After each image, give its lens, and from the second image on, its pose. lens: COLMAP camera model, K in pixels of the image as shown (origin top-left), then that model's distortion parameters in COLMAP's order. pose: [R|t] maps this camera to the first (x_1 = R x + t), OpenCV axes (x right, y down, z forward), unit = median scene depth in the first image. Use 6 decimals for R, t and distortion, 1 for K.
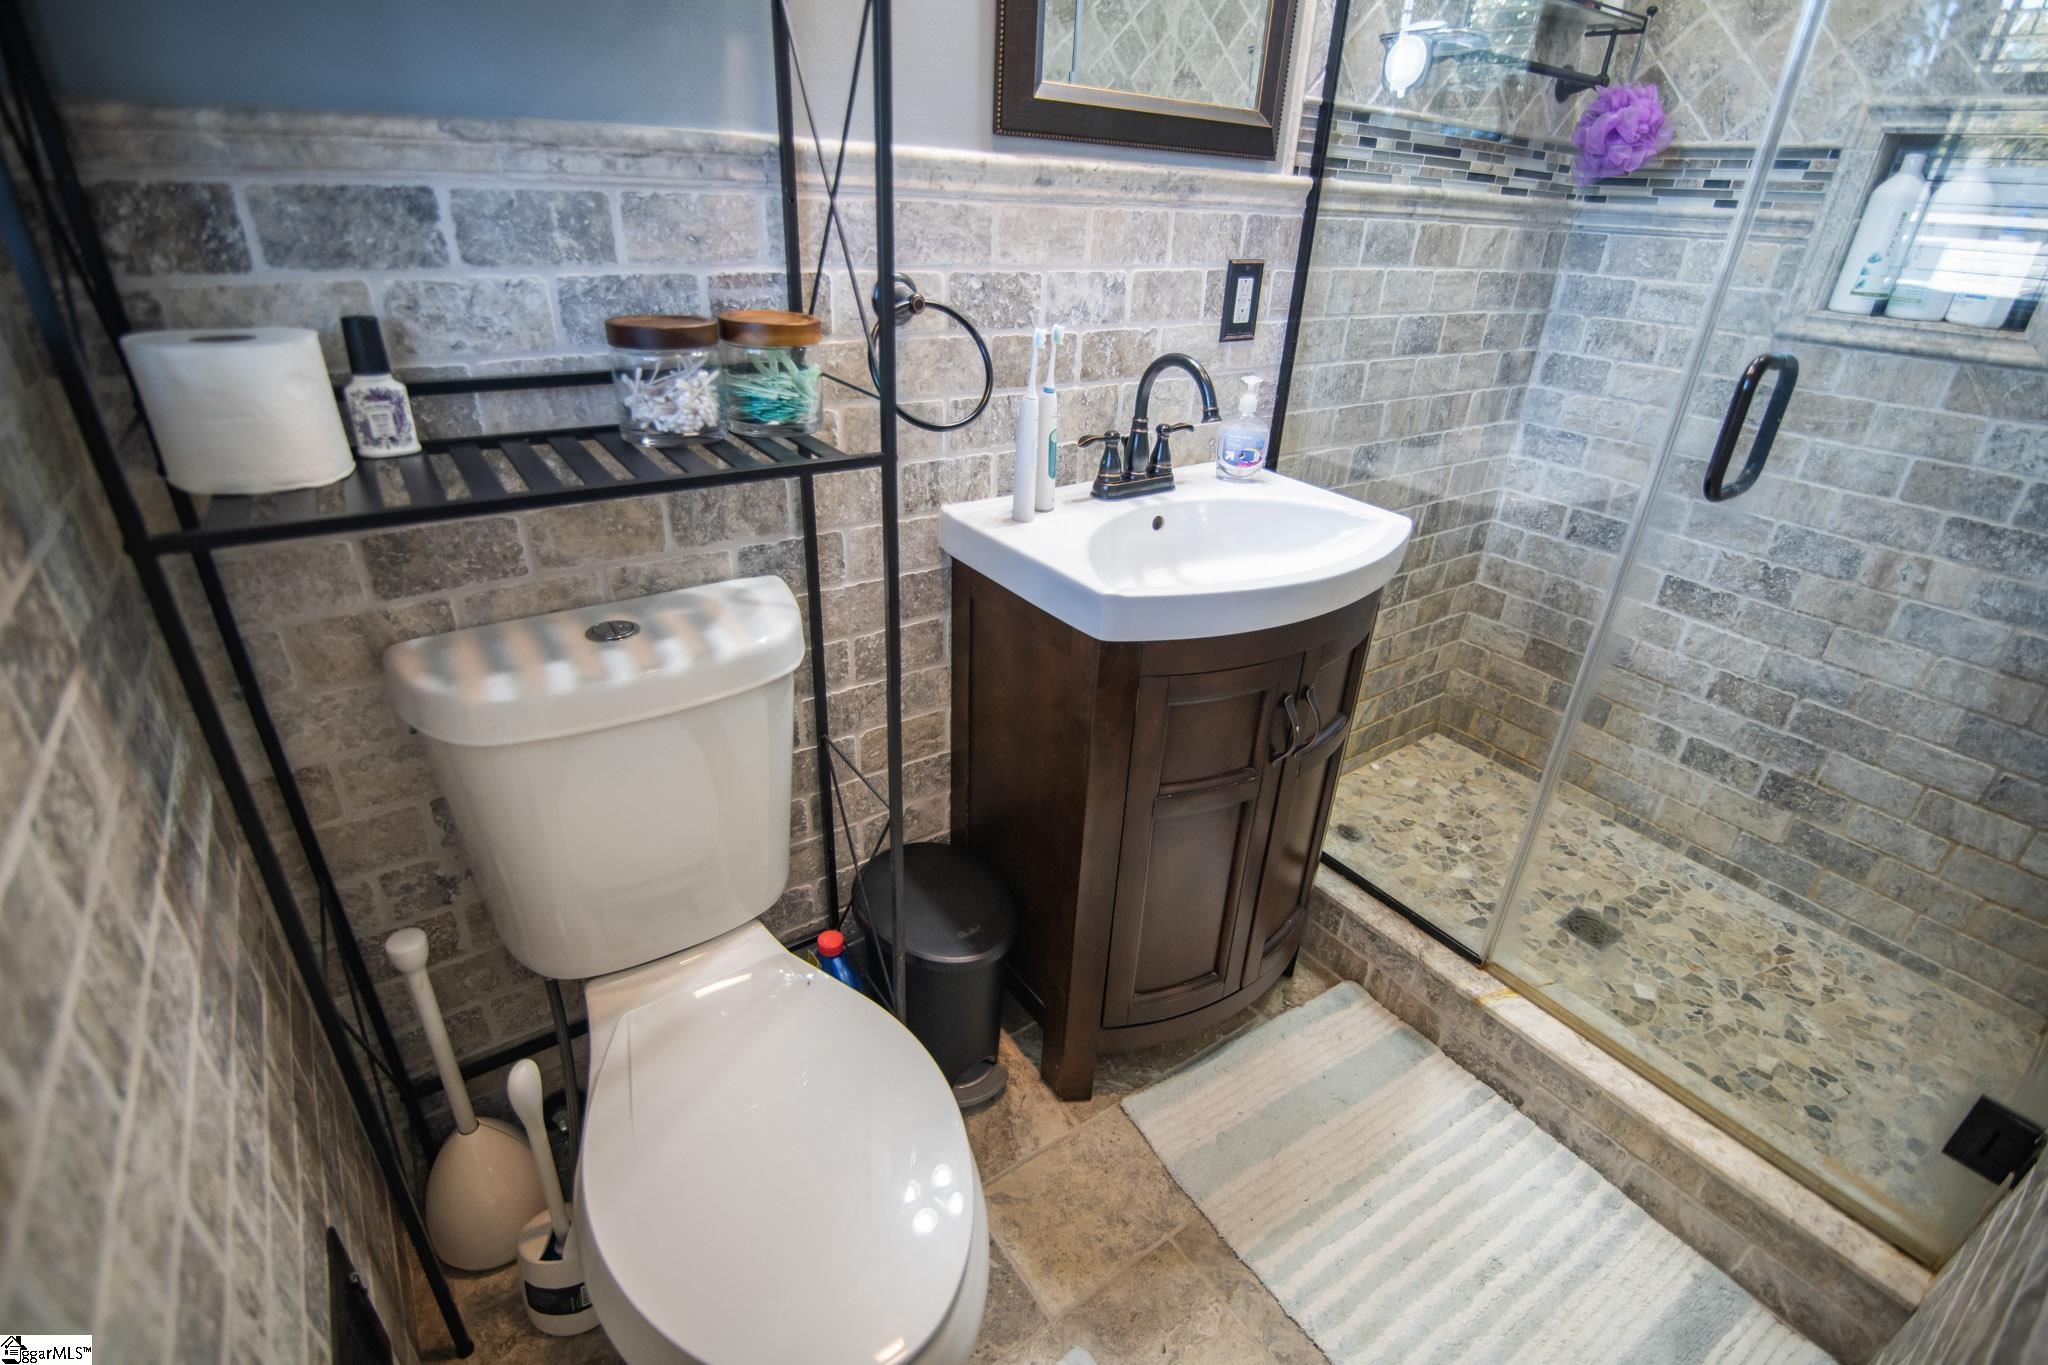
lens RADIAL K [[975.8, 0, 1018.7], [0, 975.8, 622.9], [0, 0, 1]] dist [-0.019841, 0.000307]
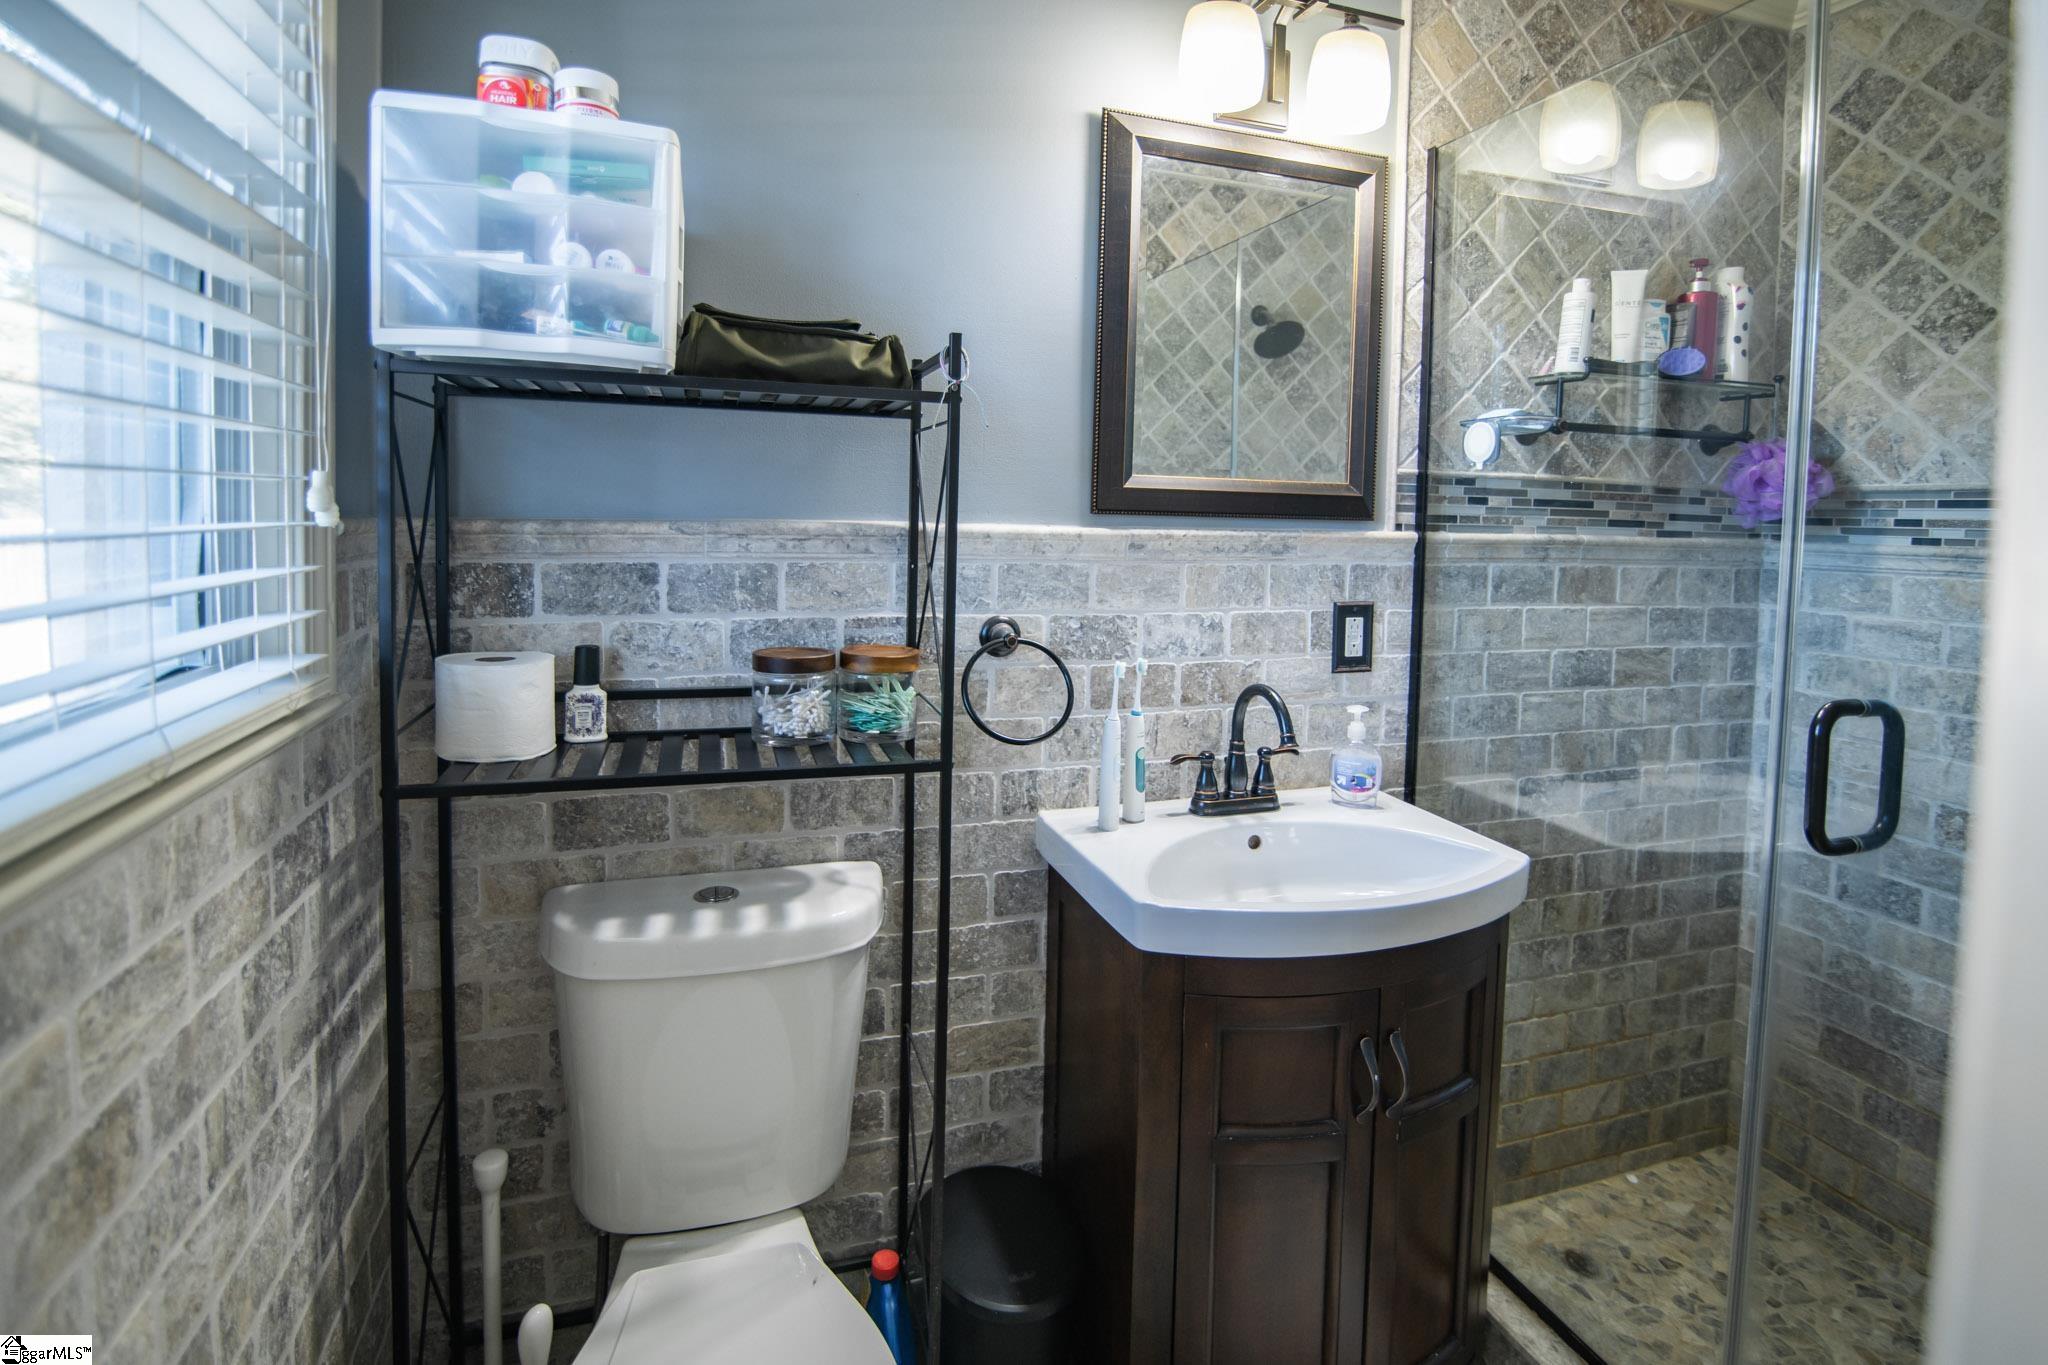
lens RADIAL K [[942.8, 0, 1029.7], [0, 942.8, 504.0], [0, 0, 1]] dist [-0.015524, 0.001337]
pose [[0.967279, -0.016295, -0.253191, 0.189653], [-0.093231, 0.905290, -0.414437, 0.011102], [0.235965, 0.424481, 0.874149, -0.108049]]
